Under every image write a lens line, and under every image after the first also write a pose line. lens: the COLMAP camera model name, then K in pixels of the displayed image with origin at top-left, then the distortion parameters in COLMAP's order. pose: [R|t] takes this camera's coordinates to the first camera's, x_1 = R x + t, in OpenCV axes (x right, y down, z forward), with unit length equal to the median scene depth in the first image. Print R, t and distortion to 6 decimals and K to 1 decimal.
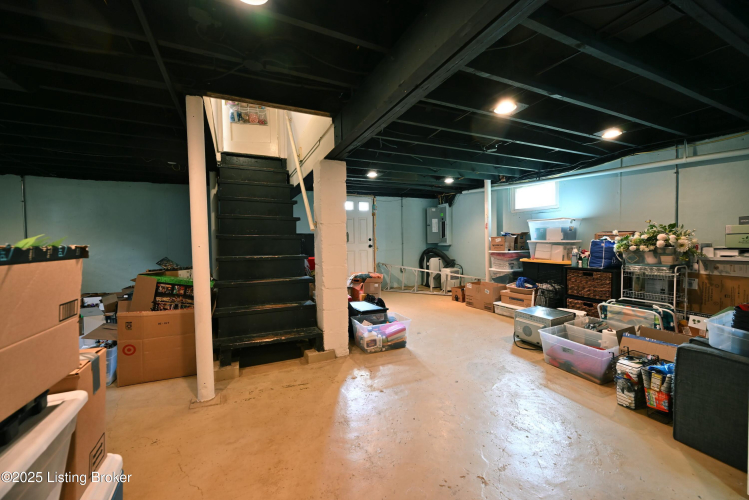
lens RADIAL K [[297.0, 0, 374.0], [0, 297.0, 252.0], [0, 0, 1]] dist [0.000825, 0.000543]
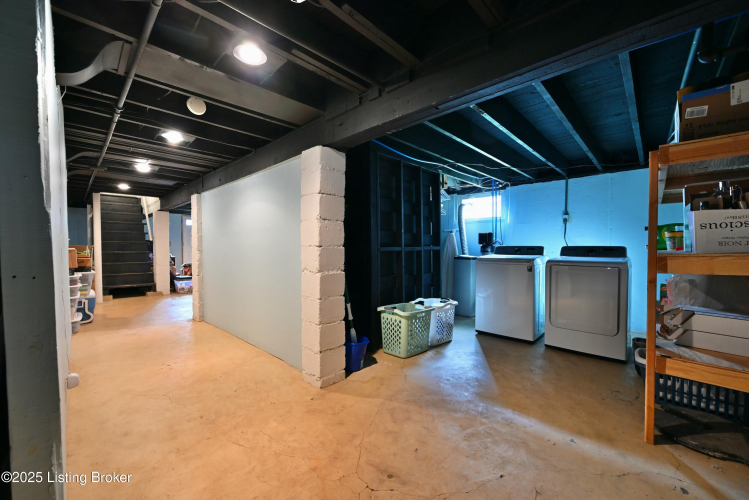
lens RADIAL K [[297.0, 0, 371.8], [0, 297.0, 248.6], [0, 0, 1]] dist [0.000825, 0.000543]
pose [[0.938834, 0.006142, 0.344316, 0.613688], [-0.005976, 0.999981, -0.001545, -0.015949], [-0.344319, -0.000607, 0.938852, -1.776534]]
